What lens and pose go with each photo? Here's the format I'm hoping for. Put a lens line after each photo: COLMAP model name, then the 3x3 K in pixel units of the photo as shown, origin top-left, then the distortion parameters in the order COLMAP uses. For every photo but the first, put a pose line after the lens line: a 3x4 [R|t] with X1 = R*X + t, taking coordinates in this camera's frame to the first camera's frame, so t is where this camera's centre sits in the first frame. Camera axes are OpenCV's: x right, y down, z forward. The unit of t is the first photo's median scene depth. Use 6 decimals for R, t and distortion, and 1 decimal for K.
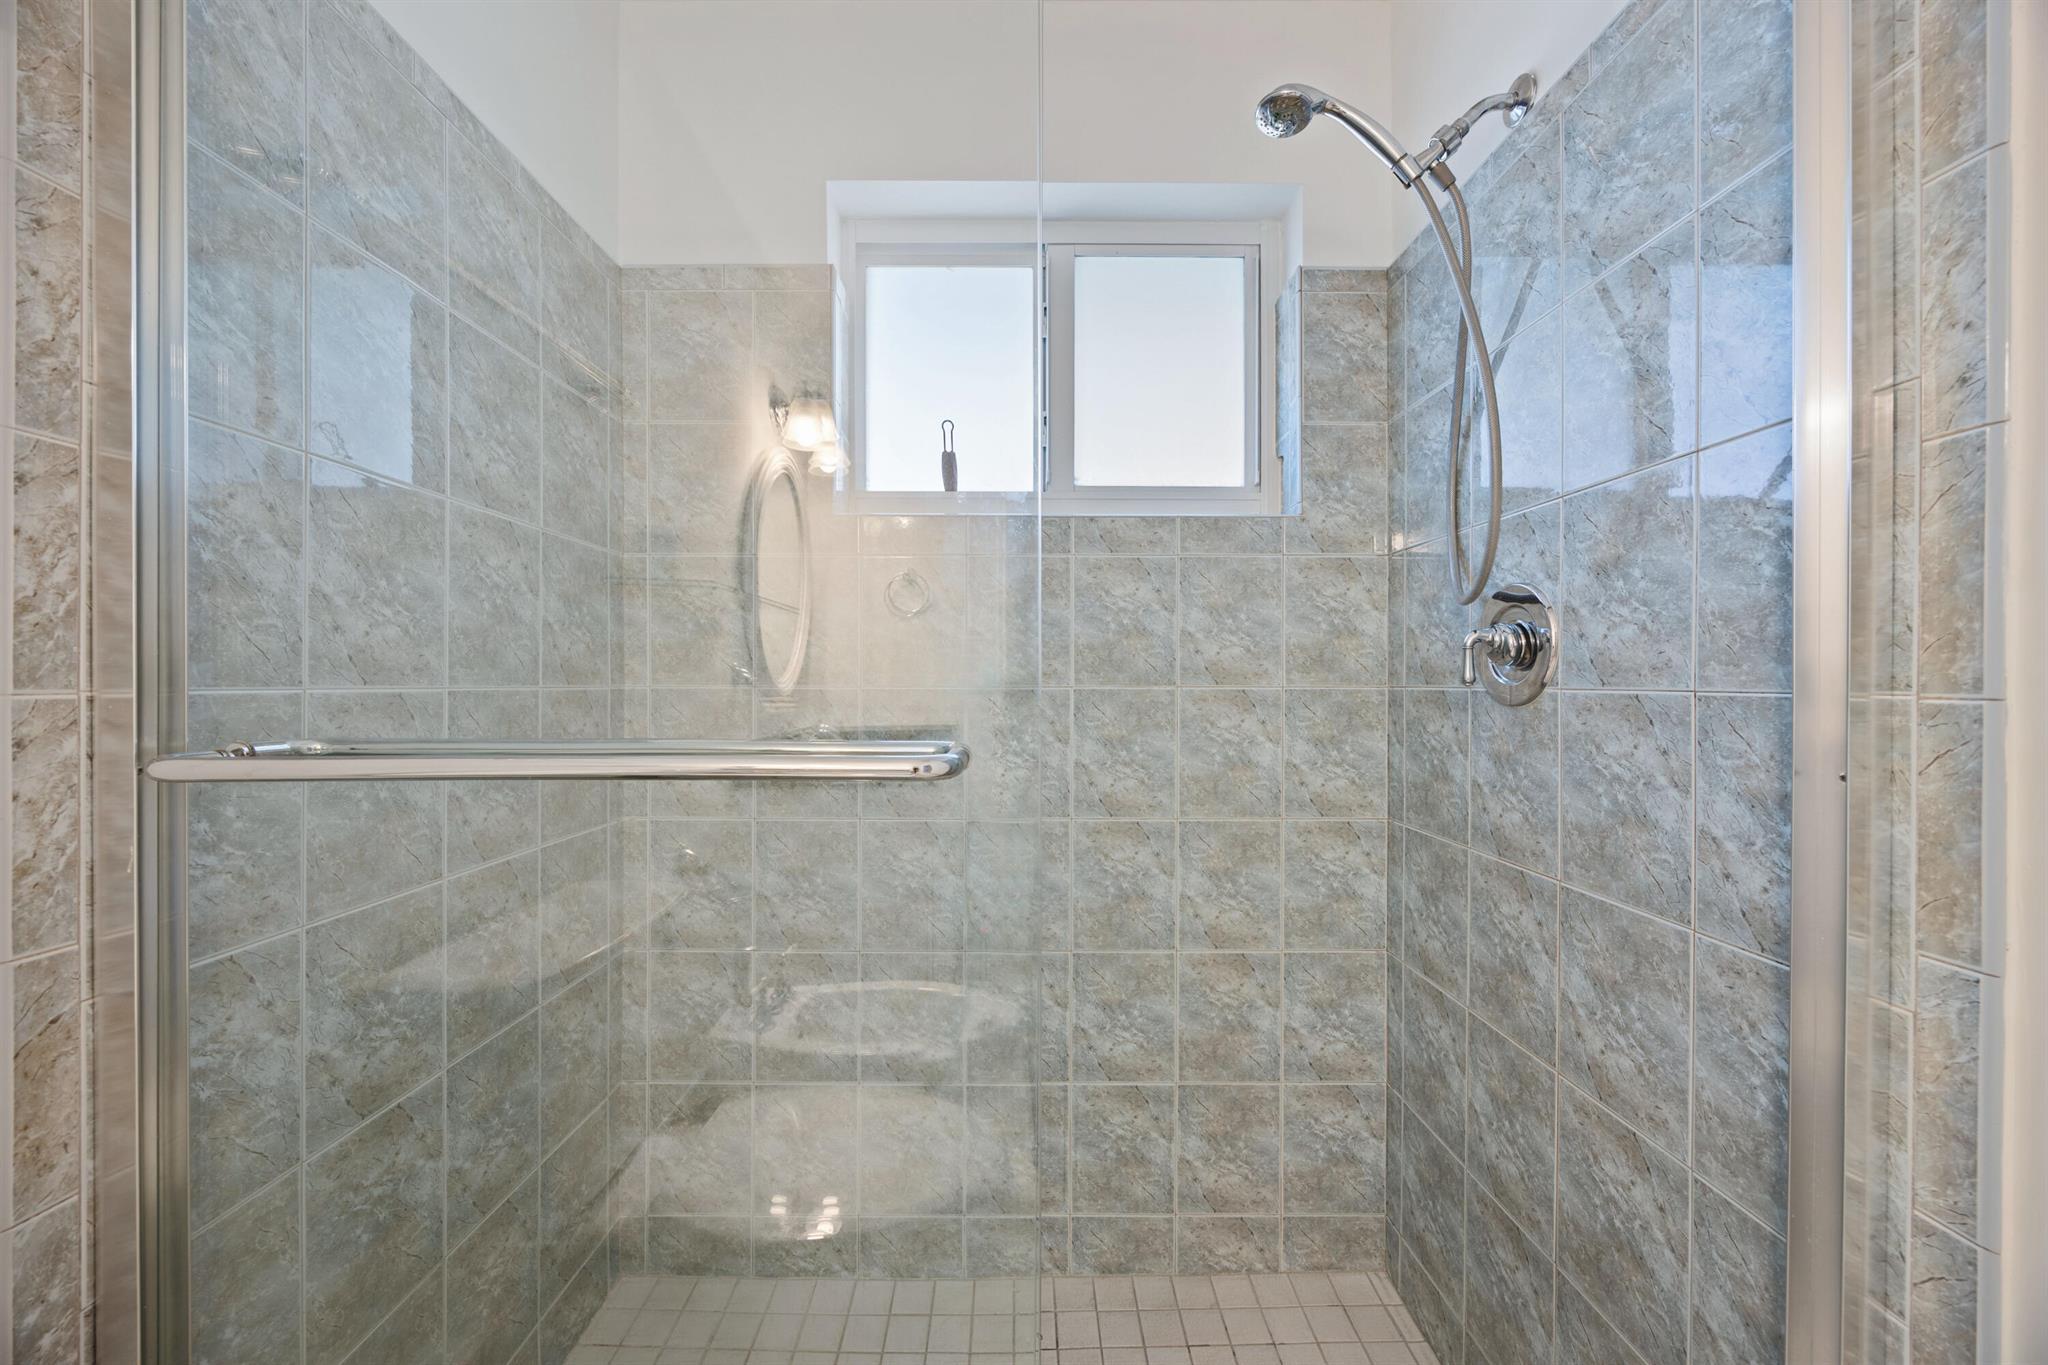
lens RADIAL K [[775.7, 0, 1024.0], [0, 775.7, 682.5], [0, 0, 1]] dist [-0.002070, 0.000118]
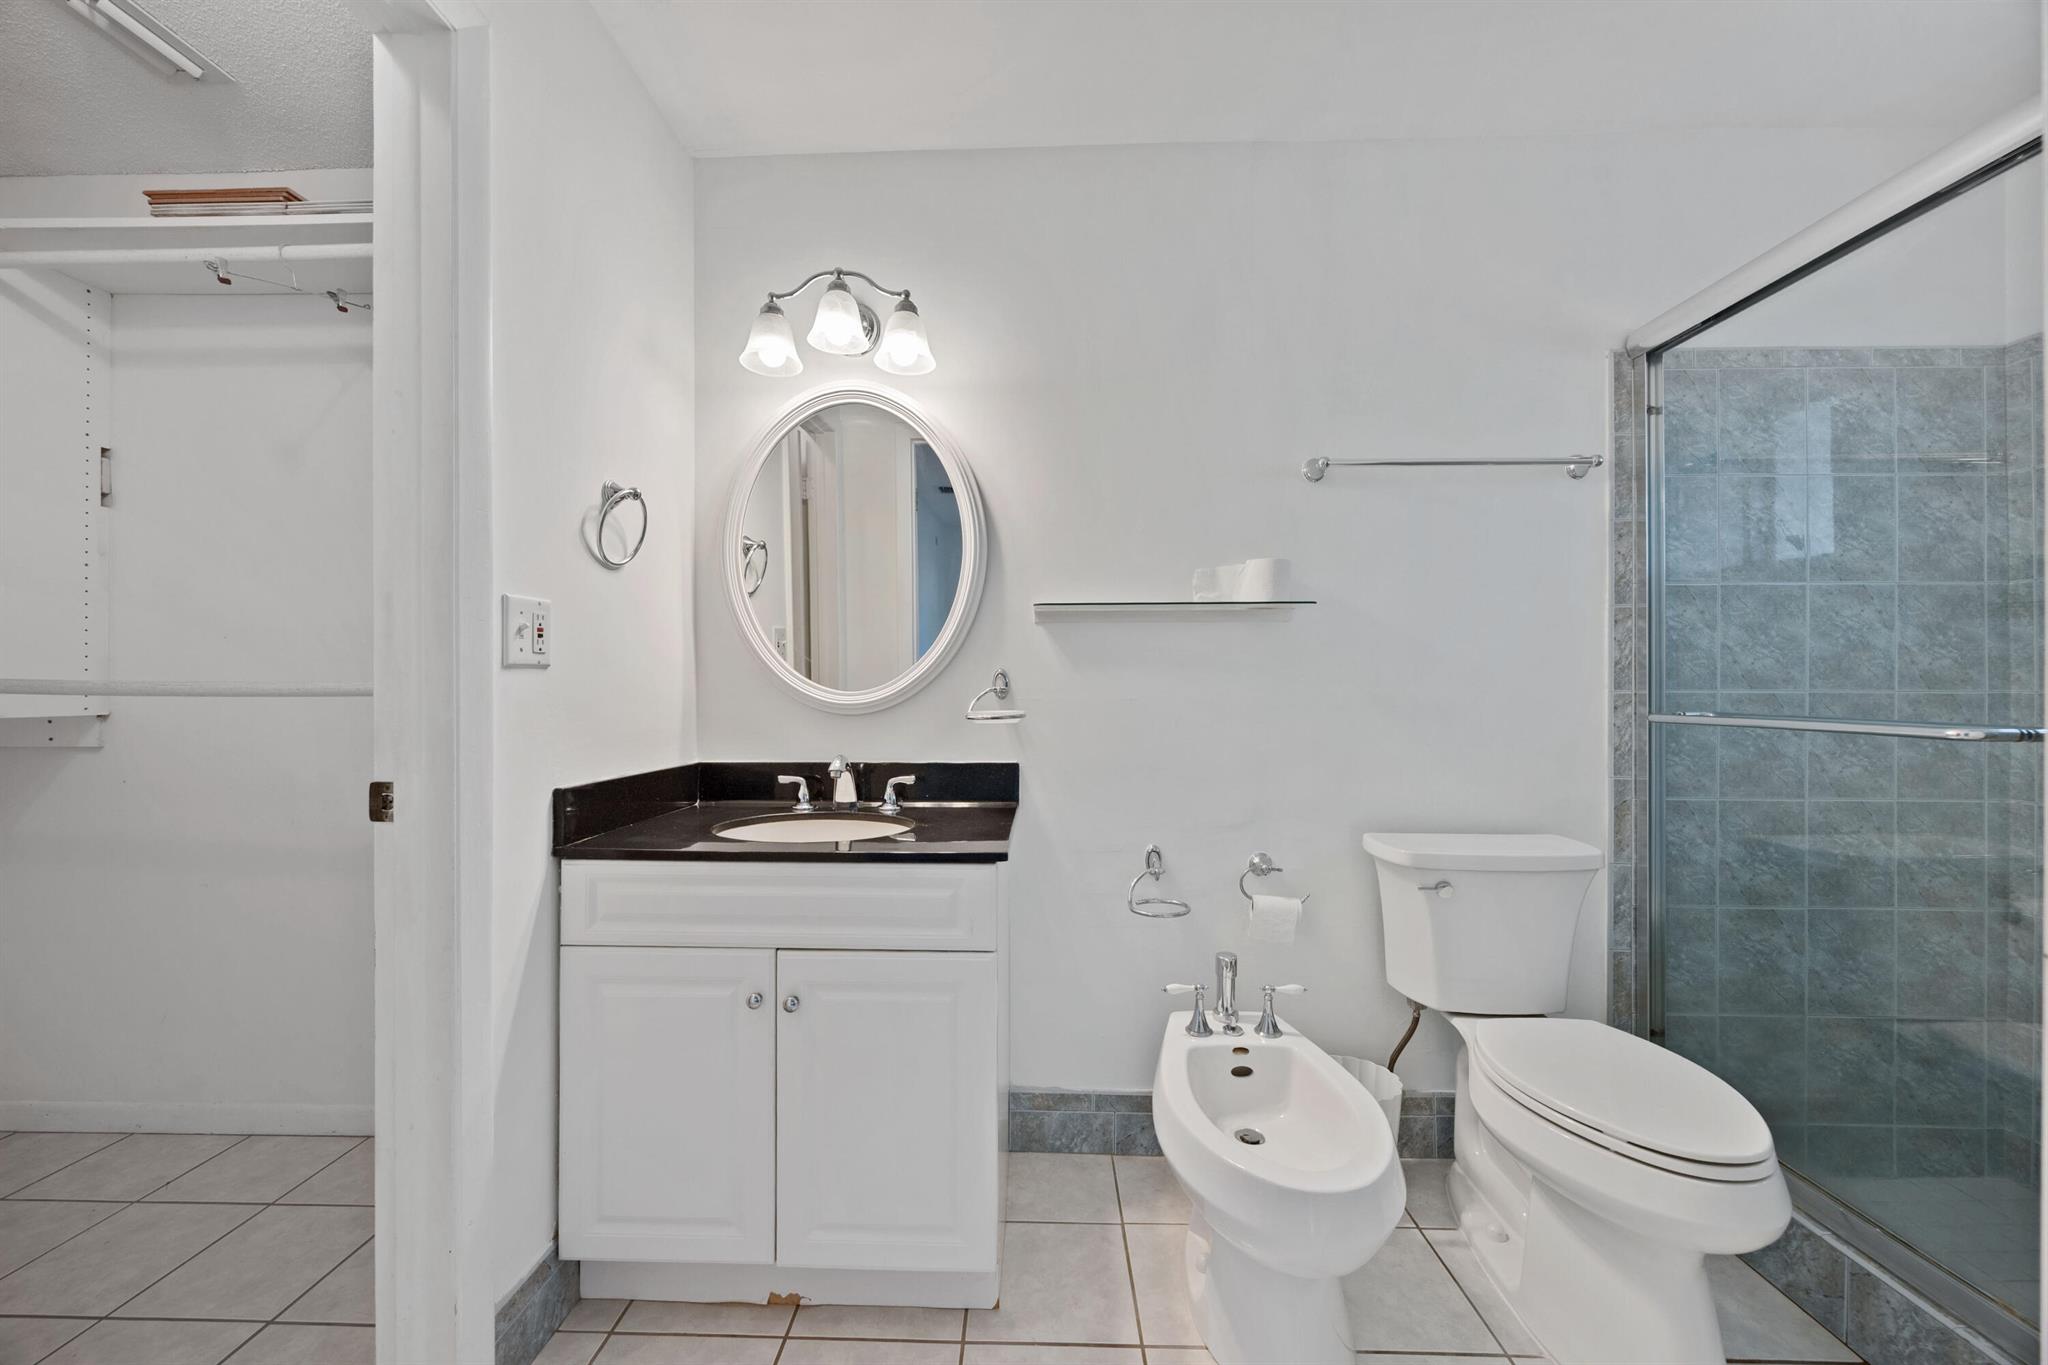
lens RADIAL K [[775.7, 0, 1024.0], [0, 775.7, 682.5], [0, 0, 1]] dist [-0.002070, 0.000118]
pose [[-0.031342, -0.001116, -0.999508, 1.724524], [-0.000828, 0.999999, -0.001091, -0.014553], [0.999508, 0.000793, -0.031343, -1.167573]]
